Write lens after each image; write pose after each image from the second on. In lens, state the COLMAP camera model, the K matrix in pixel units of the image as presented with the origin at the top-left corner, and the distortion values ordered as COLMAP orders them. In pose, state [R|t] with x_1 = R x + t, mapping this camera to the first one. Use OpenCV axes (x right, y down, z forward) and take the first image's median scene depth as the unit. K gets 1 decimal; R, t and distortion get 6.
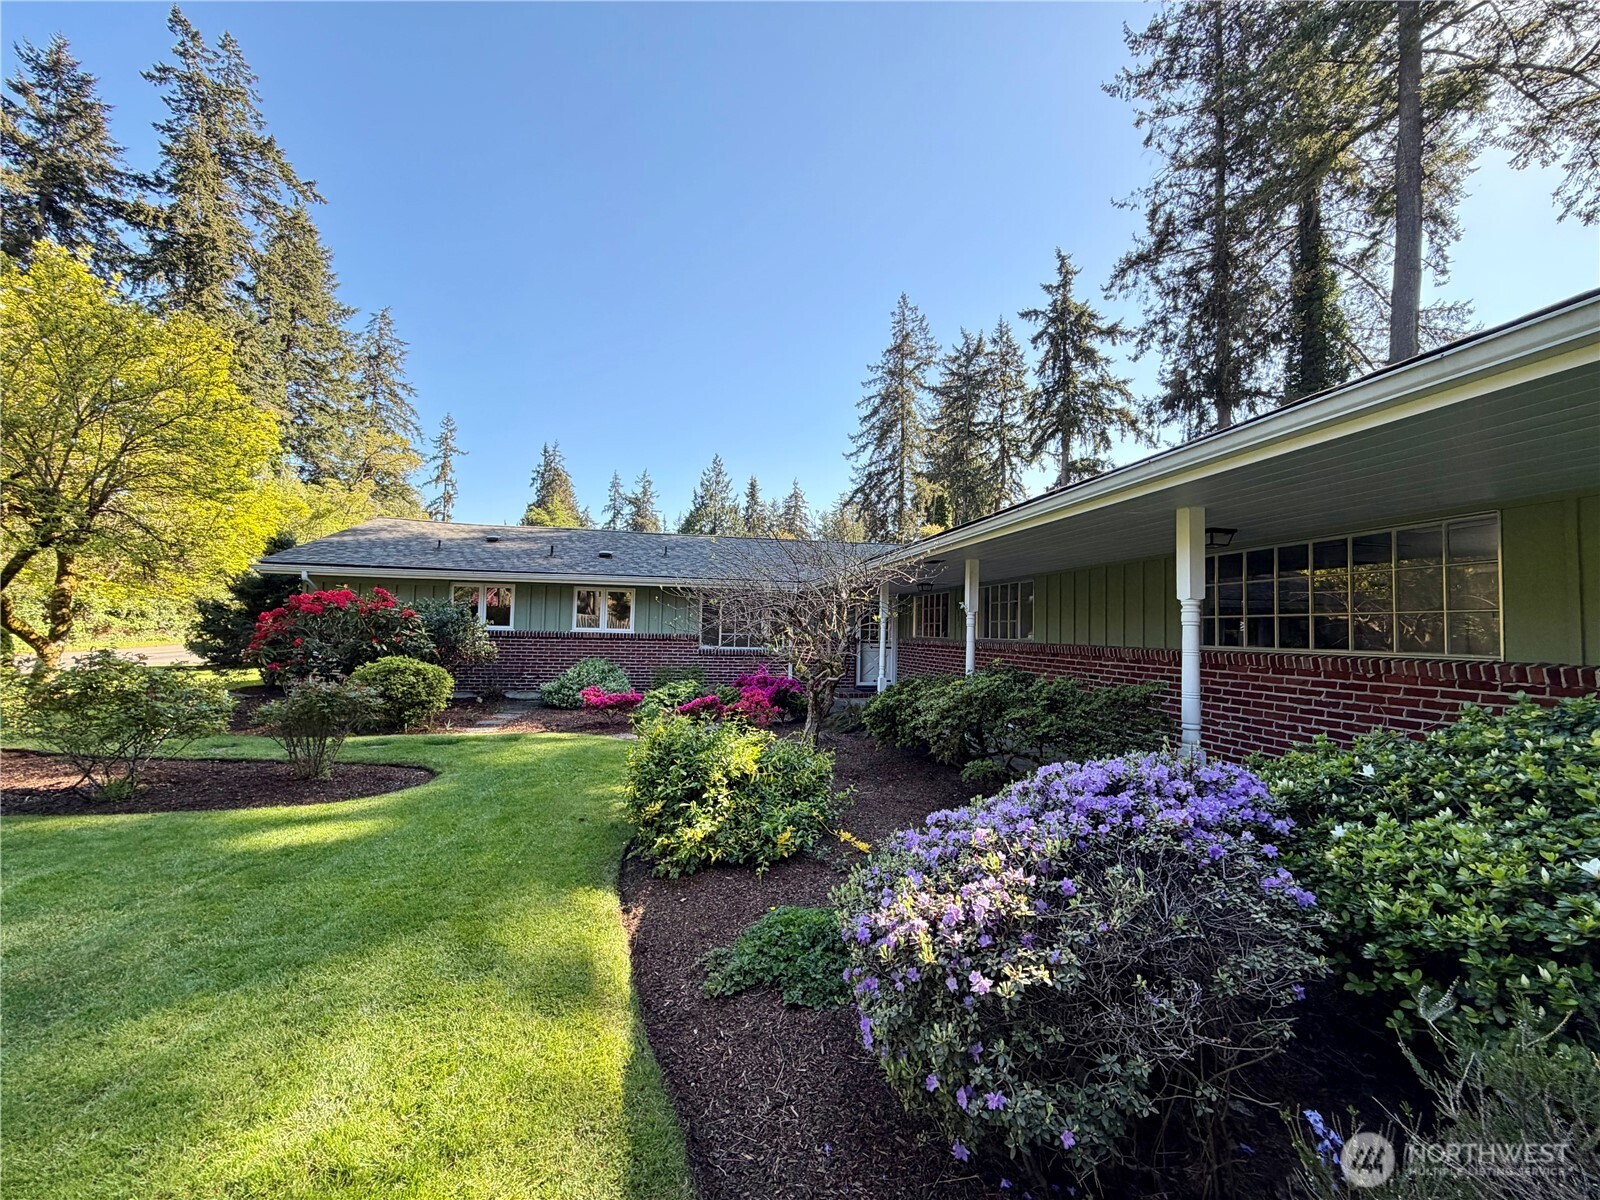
lens RADIAL K [[636.8, 0, 794.4], [0, 636.8, 603.6], [0, 0, 1]] dist [-0.003642, 0.000572]
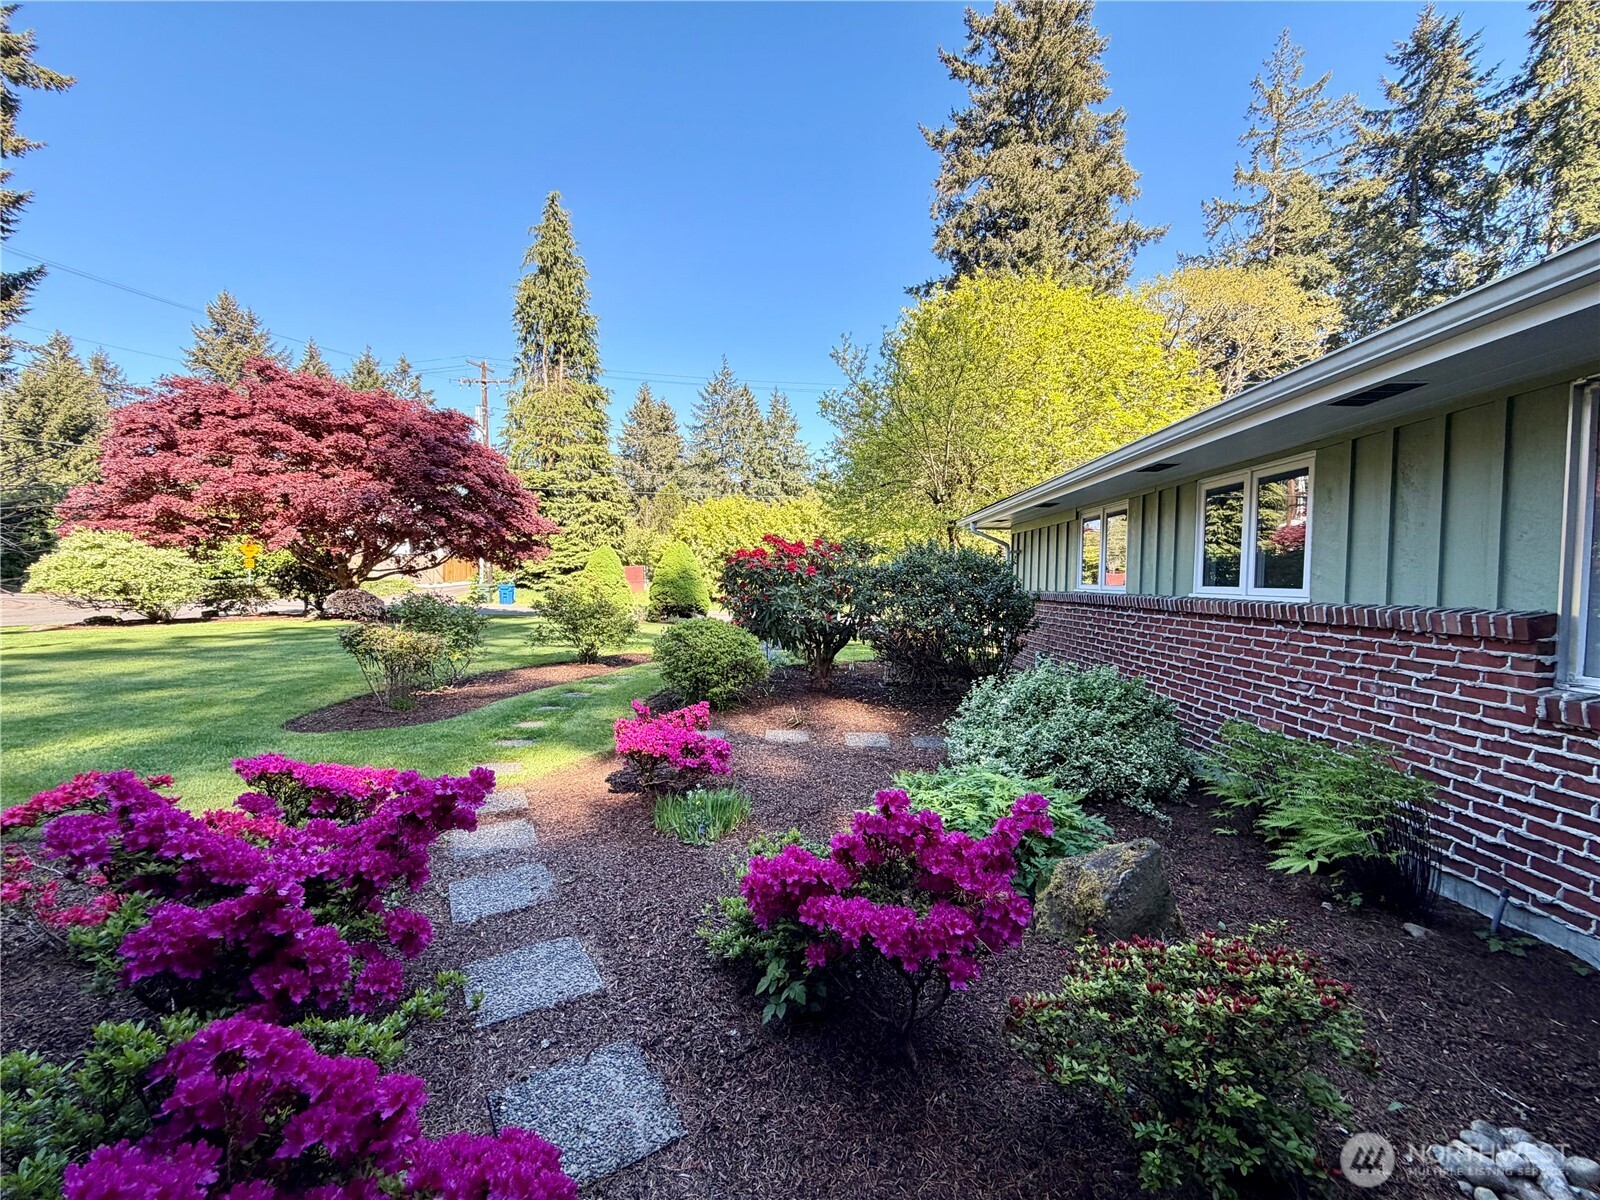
lens RADIAL K [[636.8, 0, 797.2], [0, 636.8, 598.9], [0, 0, 1]] dist [-0.003642, 0.000572]
pose [[-0.218292, 0.001045, -0.975883, 0.019660], [0.019527, 0.999804, -0.003297, 0.009304], [0.975688, -0.019776, -0.218269, 0.190543]]
